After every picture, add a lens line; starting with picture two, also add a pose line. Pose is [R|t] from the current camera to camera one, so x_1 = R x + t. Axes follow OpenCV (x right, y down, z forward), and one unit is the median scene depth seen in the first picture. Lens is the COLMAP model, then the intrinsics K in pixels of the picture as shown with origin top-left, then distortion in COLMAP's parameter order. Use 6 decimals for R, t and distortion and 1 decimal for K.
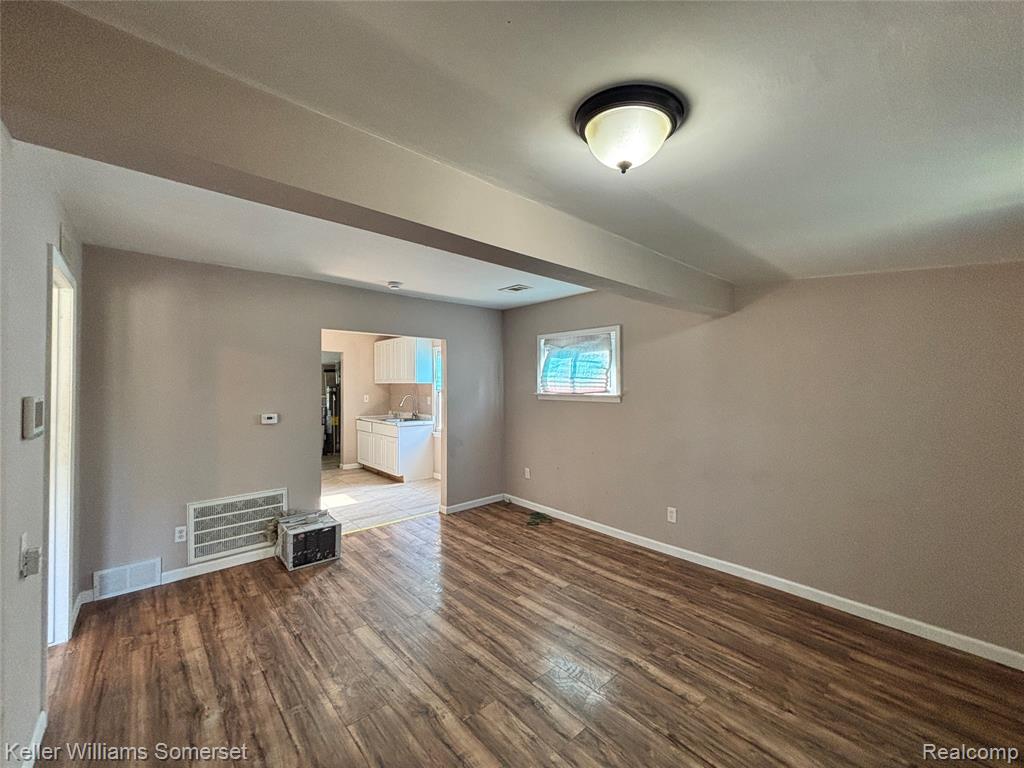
lens RADIAL K [[413.8, 0, 509.7], [0, 413.8, 379.8], [0, 0, 1]] dist [-0.000730, 0.001563]
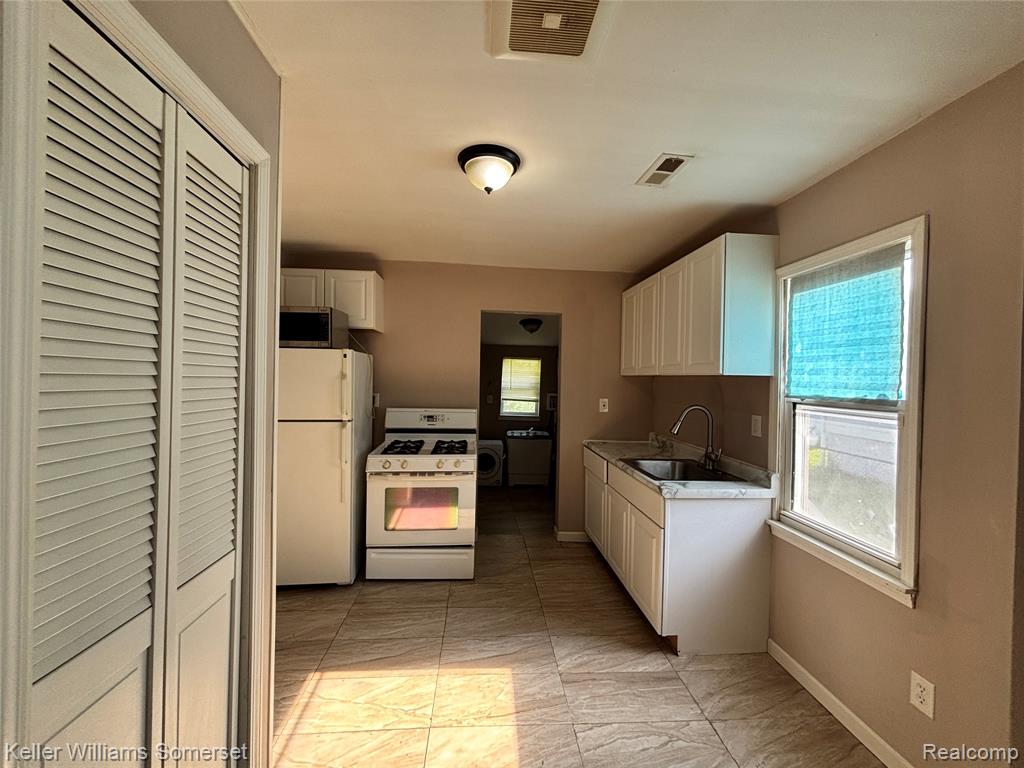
lens RADIAL K [[413.8, 0, 511.7], [0, 413.8, 382.1], [0, 0, 1]] dist [-0.000730, 0.001563]
pose [[0.802546, 0.025961, -0.596025, -0.320872], [-0.012333, 0.999561, 0.026931, 0.011974], [0.596462, -0.014263, 0.802514, 1.230411]]
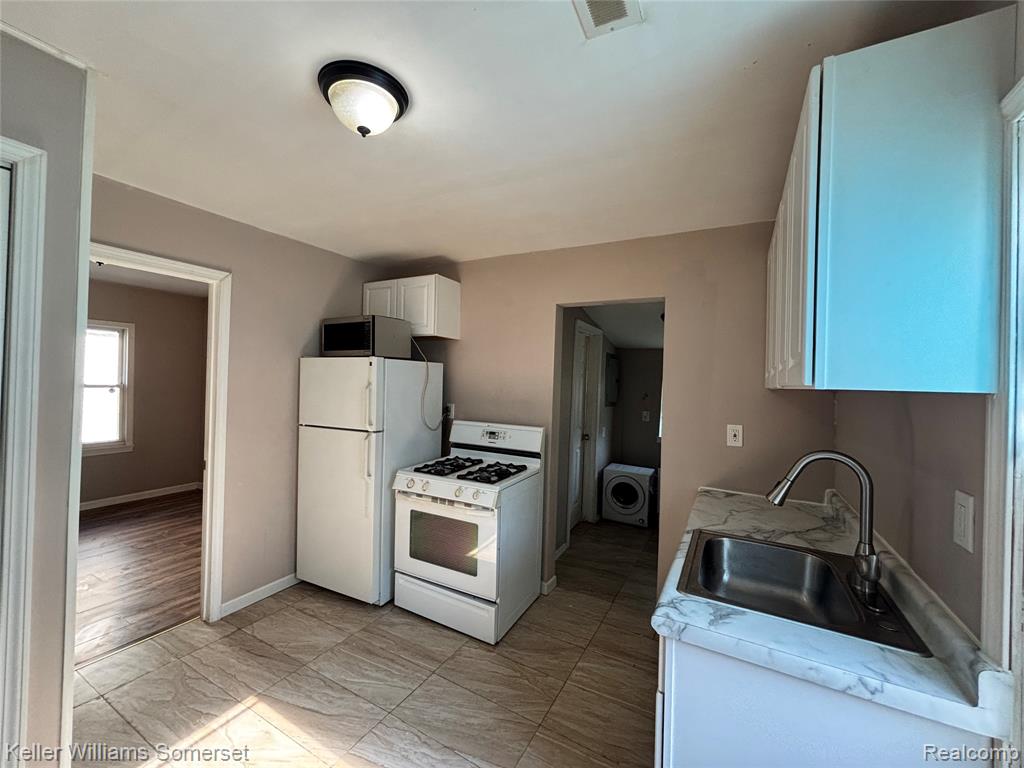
lens RADIAL K [[413.8, 0, 511.5], [0, 413.8, 383.1], [0, 0, 1]] dist [-0.000730, 0.001563]
pose [[0.340383, 0.015419, -0.940160, -0.245161], [-0.014624, 0.999831, 0.011103, 0.009738], [0.940173, 0.009969, 0.340551, 1.686527]]
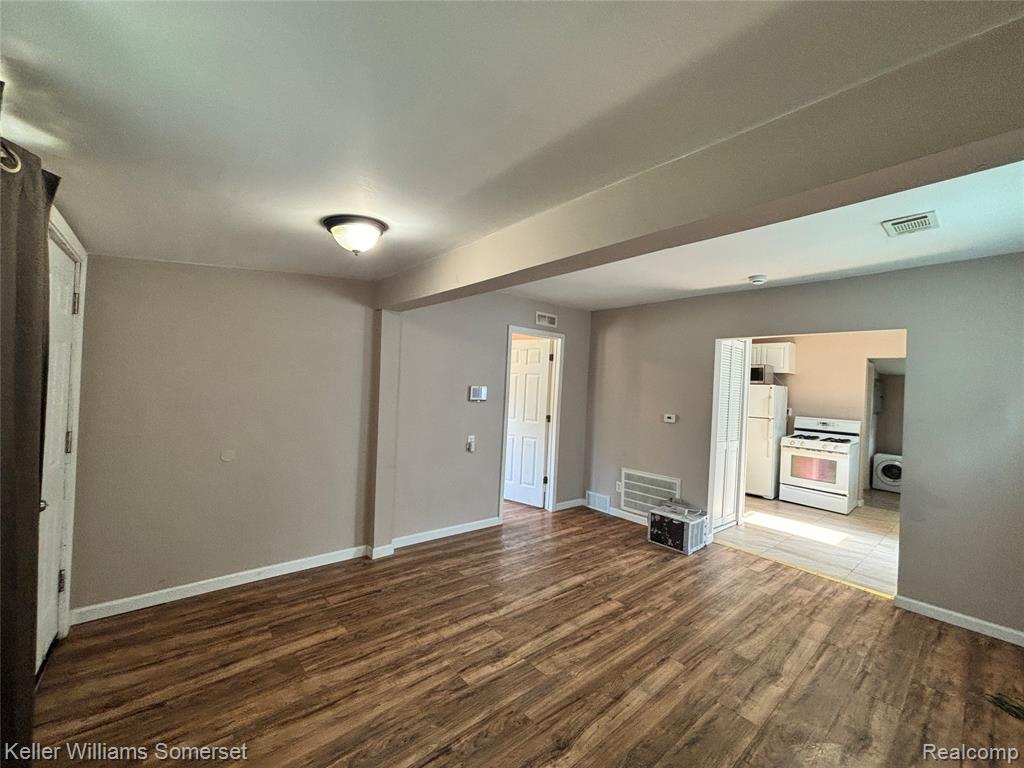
lens RADIAL K [[413.8, 0, 513.0], [0, 413.8, 381.2], [0, 0, 1]] dist [-0.000730, 0.001563]
pose [[-0.008351, -0.009545, -0.999920, 0.711853], [-0.037023, 0.999272, -0.009230, 0.014502], [0.999280, 0.036943, -0.008698, 0.598295]]
